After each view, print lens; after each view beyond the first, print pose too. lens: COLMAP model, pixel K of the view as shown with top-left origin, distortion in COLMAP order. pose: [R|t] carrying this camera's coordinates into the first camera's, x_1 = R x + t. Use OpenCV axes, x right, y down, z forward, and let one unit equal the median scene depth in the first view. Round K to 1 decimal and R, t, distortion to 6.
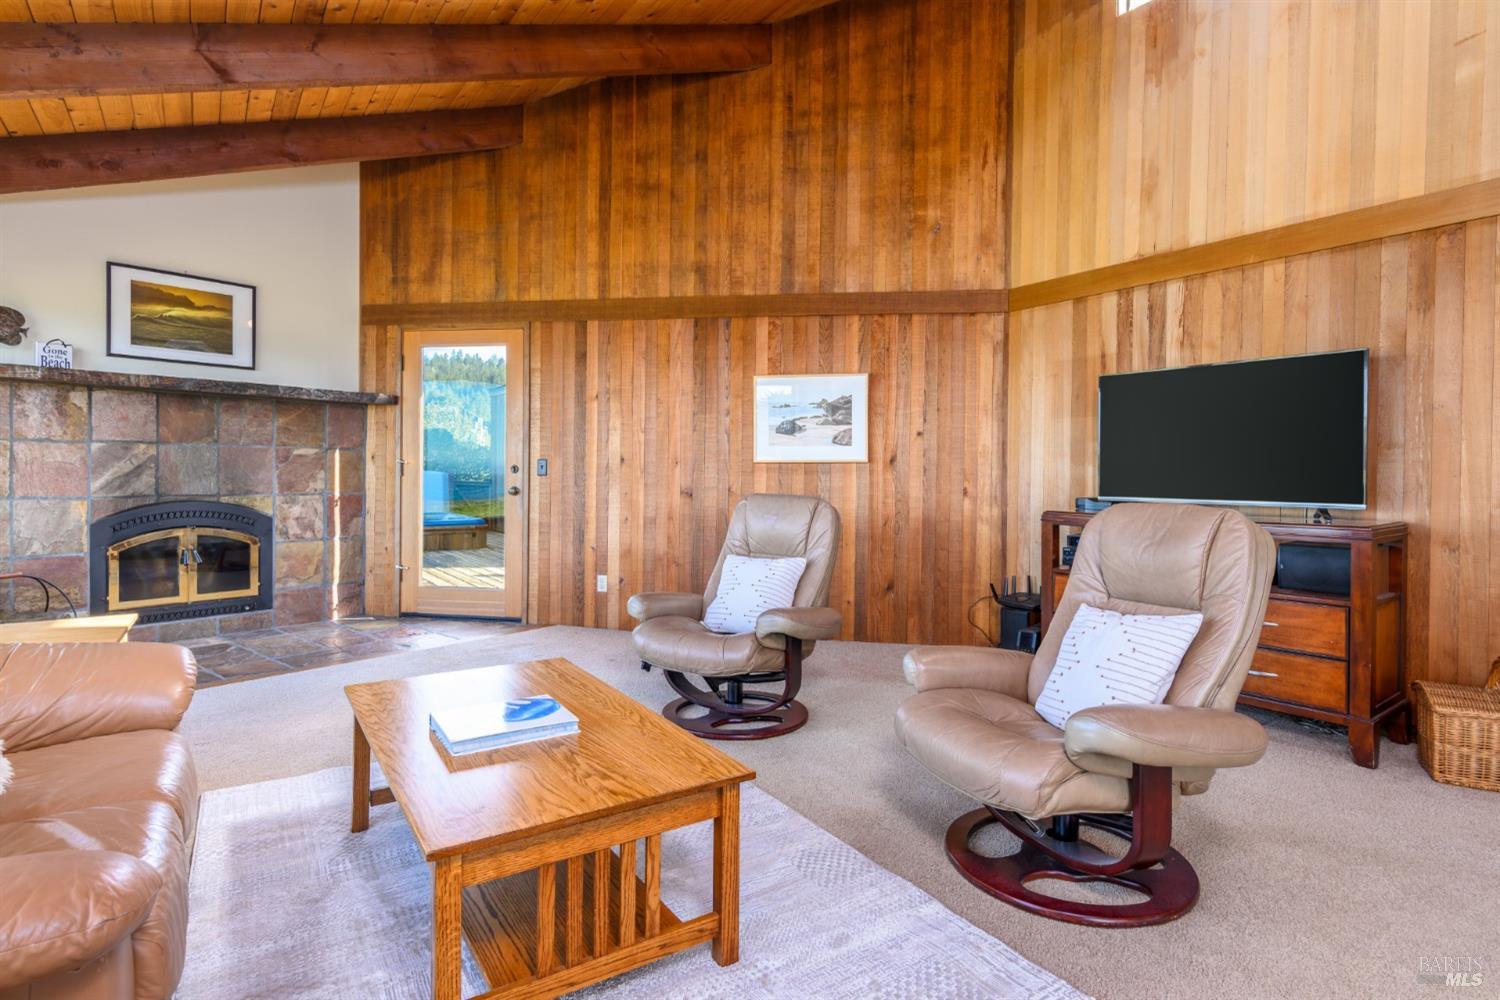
lens RADIAL K [[729.0, 0, 783.0], [0, 729.0, 482.8], [0, 0, 1]] dist [0.003236, -0.000440]
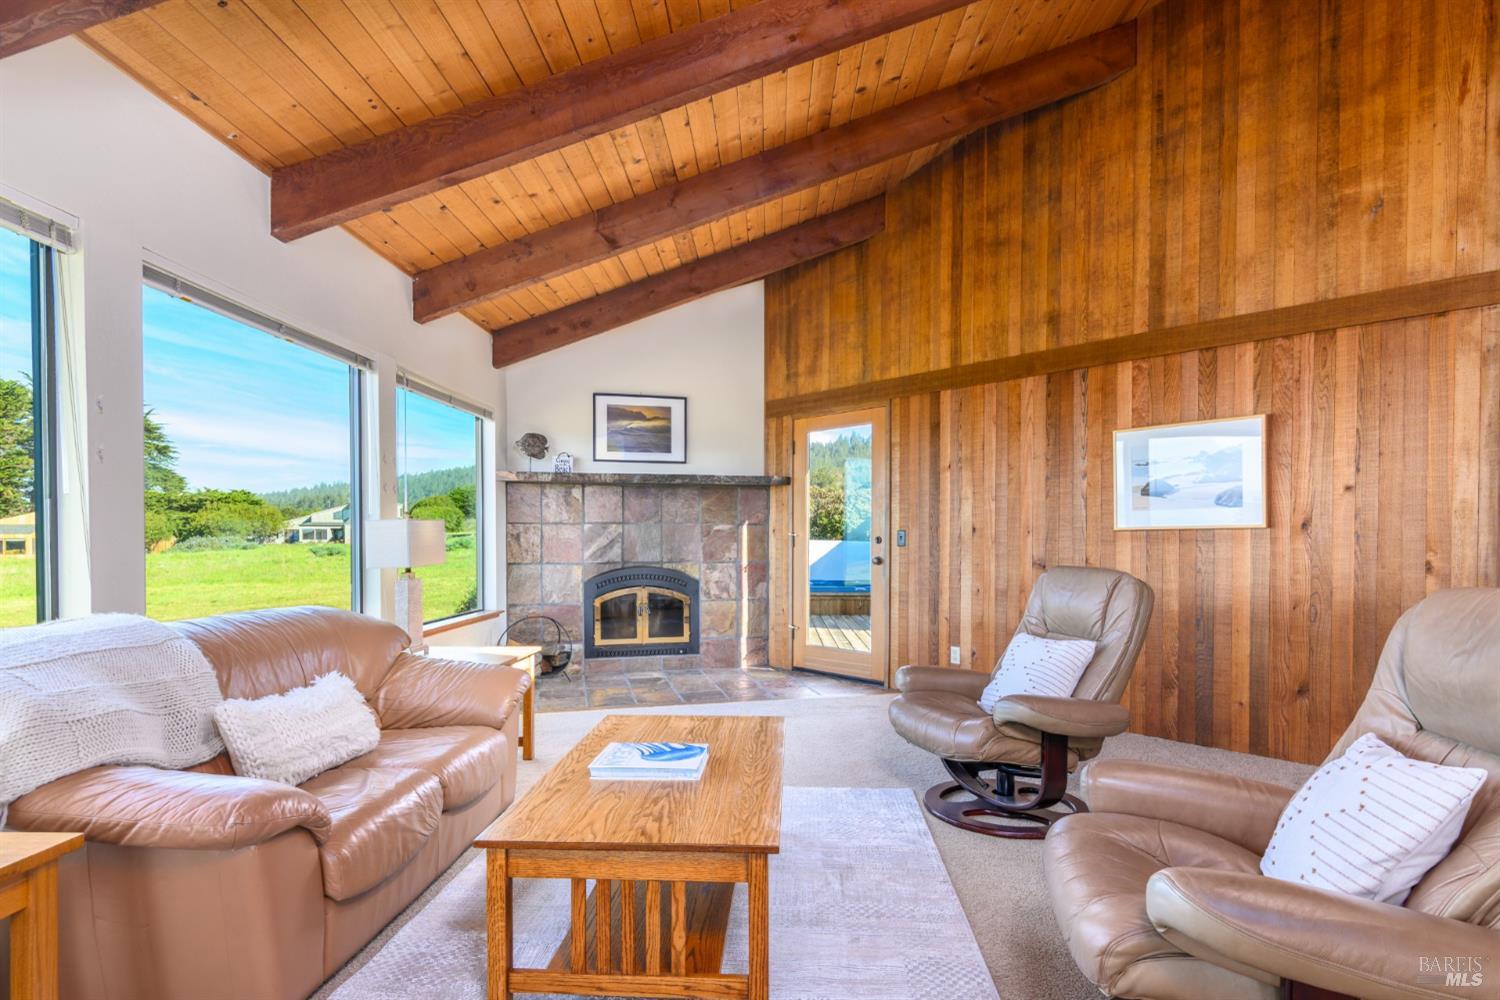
lens RADIAL K [[742.5, 0, 790.4], [0, 742.5, 552.3], [0, 0, 1]] dist [0.001861, -0.001050]
pose [[0.817341, 0.000783, -0.576153, 0.156683], [-0.000837, 1.000000, 0.000173, -0.001325], [0.576153, 0.000341, 0.817342, 0.052150]]
